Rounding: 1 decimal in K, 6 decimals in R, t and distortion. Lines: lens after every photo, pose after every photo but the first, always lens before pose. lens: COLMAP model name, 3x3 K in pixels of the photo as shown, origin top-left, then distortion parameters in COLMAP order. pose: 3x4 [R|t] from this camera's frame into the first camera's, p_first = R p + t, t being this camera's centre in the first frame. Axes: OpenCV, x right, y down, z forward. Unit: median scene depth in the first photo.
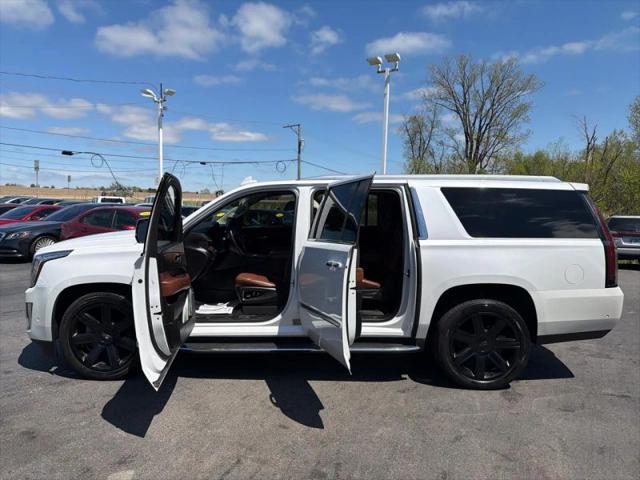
lens RADIAL K [[453.2, 0, 318.4], [0, 453.2, 236.3], [0, 0, 1]] dist [0.029011, -0.044686]
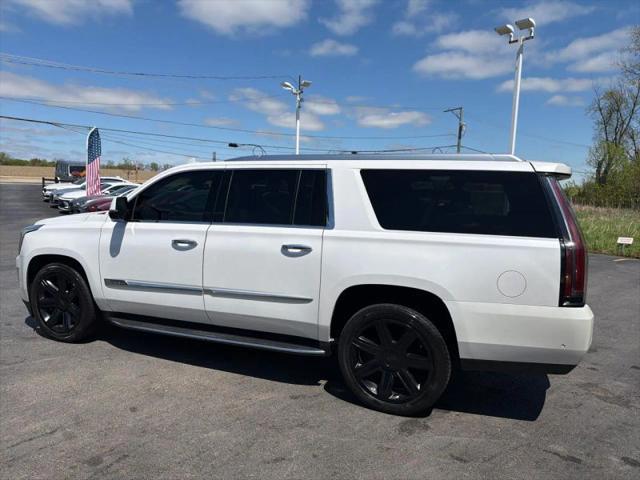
lens RADIAL K [[453.2, 0, 320.5], [0, 453.2, 238.1], [0, 0, 1]] dist [0.029011, -0.044686]
pose [[0.930852, 0.050552, -0.361883, 0.204432], [-0.040441, 0.998552, 0.035467, -0.002185], [0.363152, -0.018380, 0.931549, 0.072576]]
